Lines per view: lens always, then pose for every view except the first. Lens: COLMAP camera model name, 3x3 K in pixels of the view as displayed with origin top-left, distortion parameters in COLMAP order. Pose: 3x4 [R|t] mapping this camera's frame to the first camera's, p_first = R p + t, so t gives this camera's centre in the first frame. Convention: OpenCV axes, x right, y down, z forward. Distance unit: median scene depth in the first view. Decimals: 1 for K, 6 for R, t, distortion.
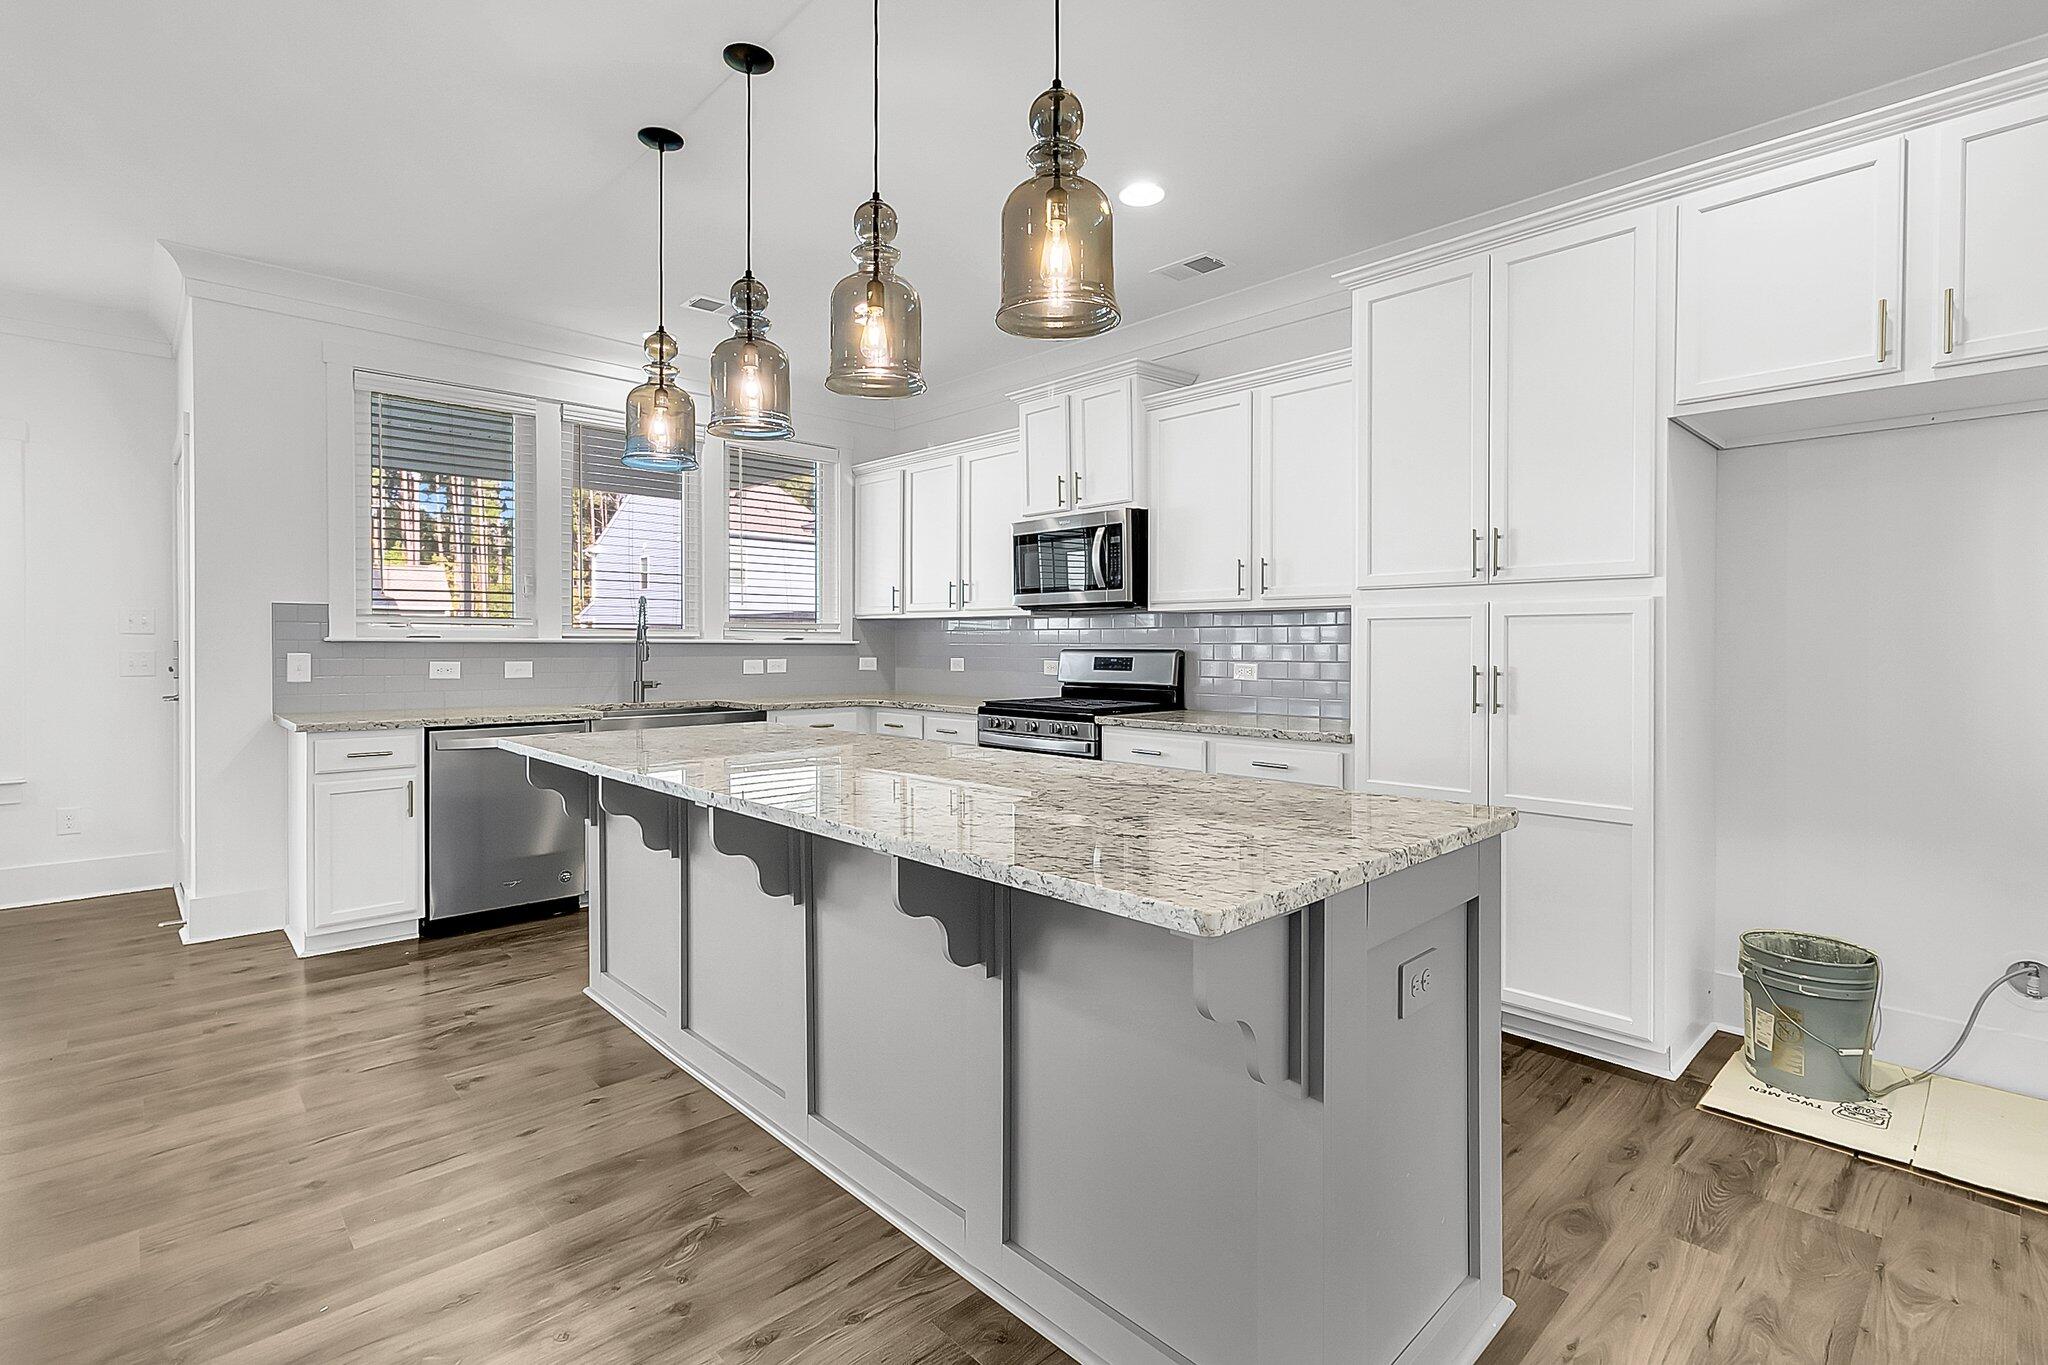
lens RADIAL K [[955.4, 0, 1038.0], [0, 955.4, 651.9], [0, 0, 1]] dist [0.001283, 0.000725]
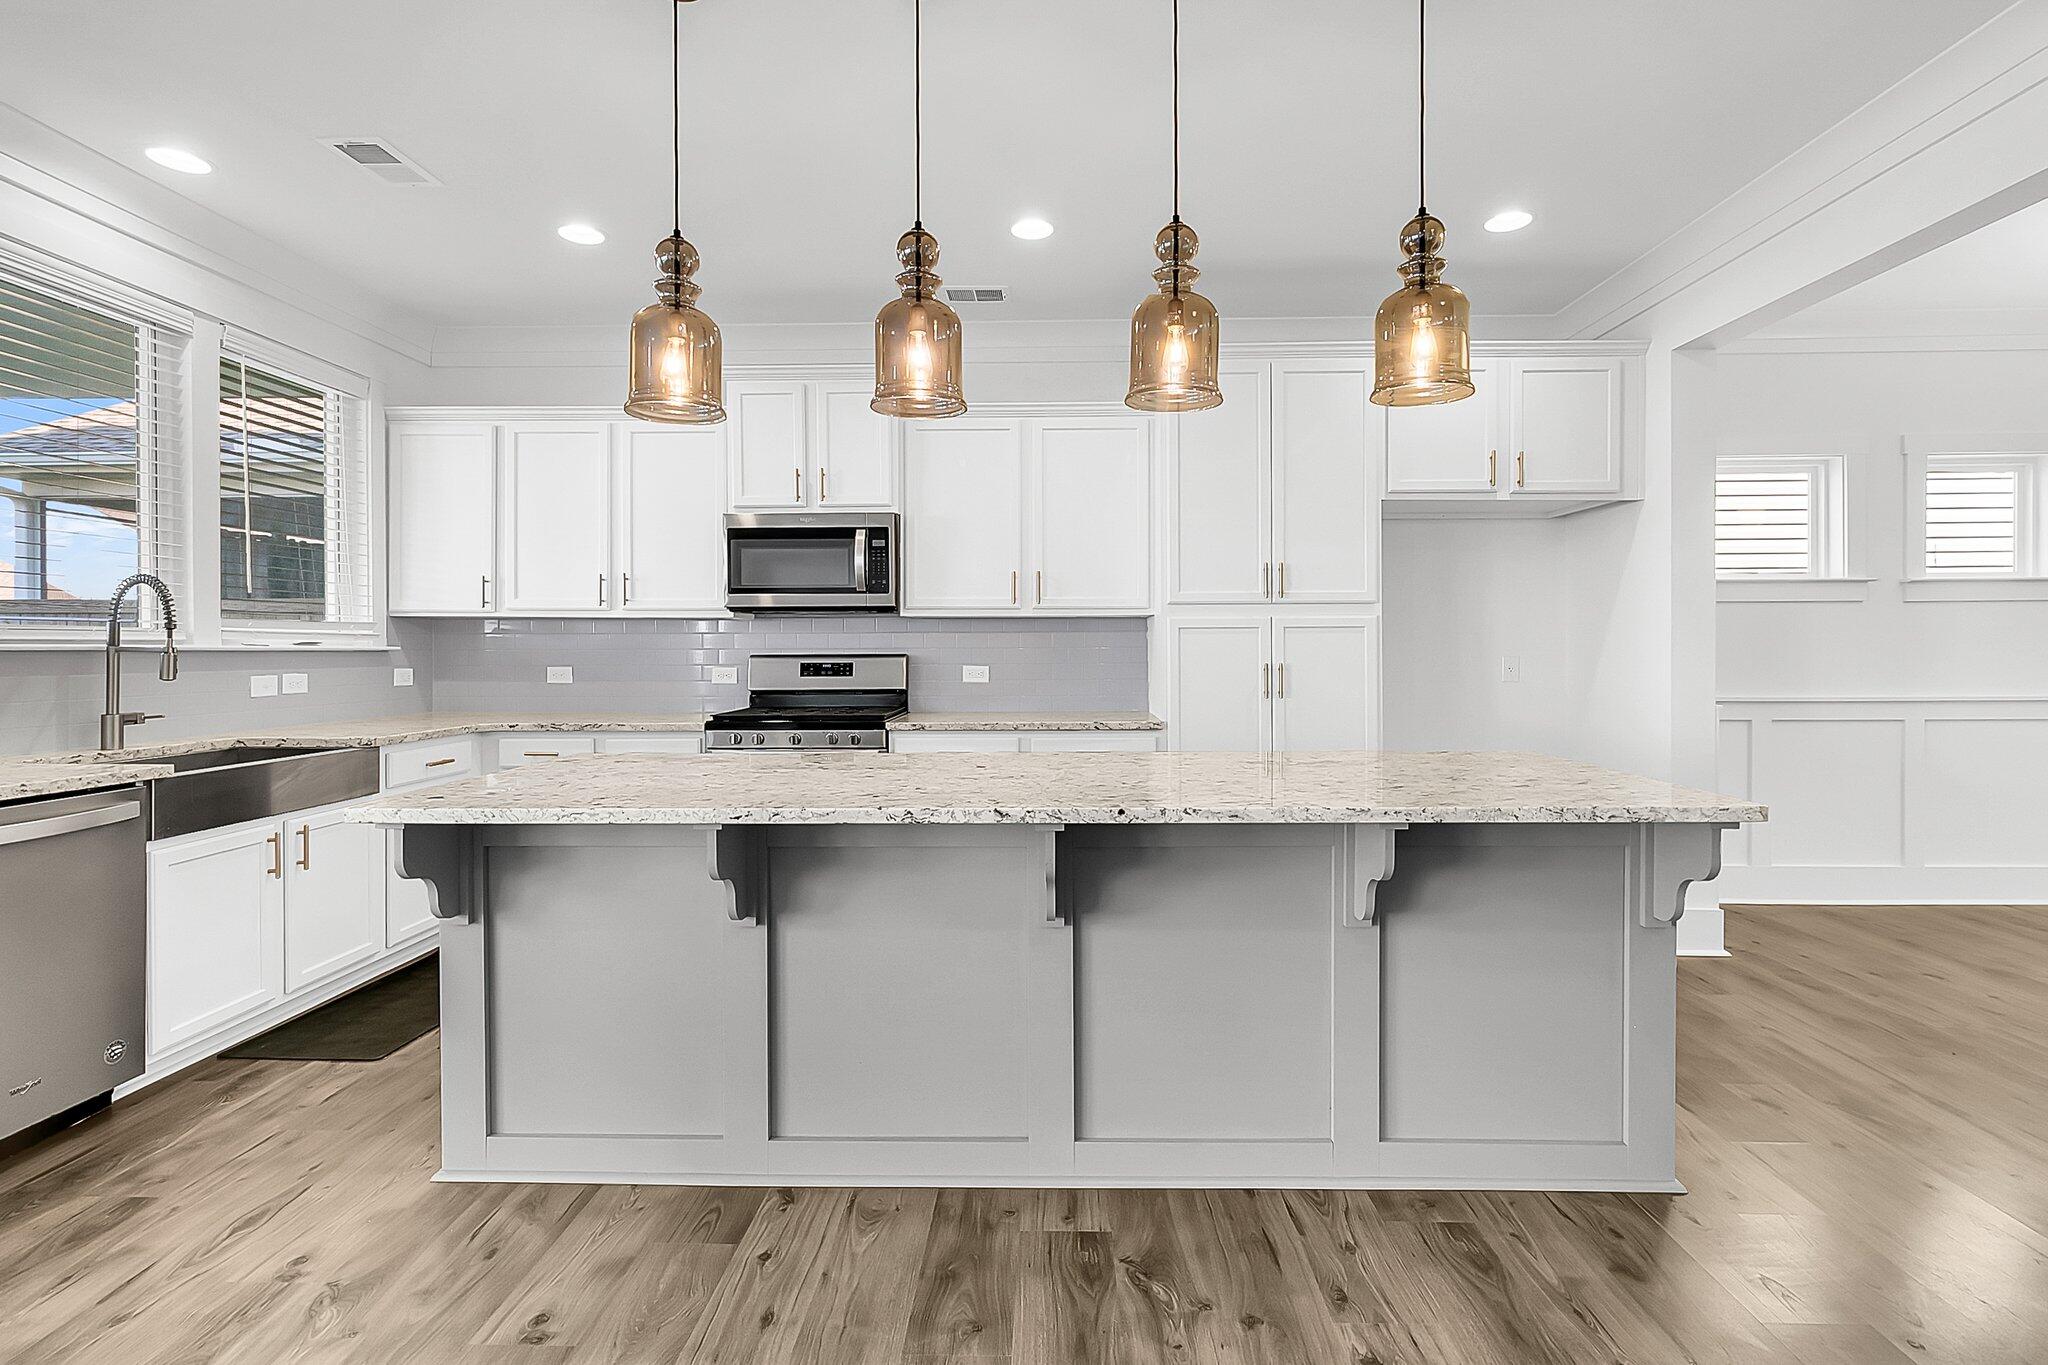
lens RADIAL K [[955.4, 0, 1034.6], [0, 955.4, 654.0], [0, 0, 1]] dist [0.001283, 0.000725]
pose [[0.708690, -0.008093, 0.705473, -0.502543], [0.009674, 0.999952, 0.001753, -0.003308], [-0.705454, 0.005582, 0.708734, 0.186035]]
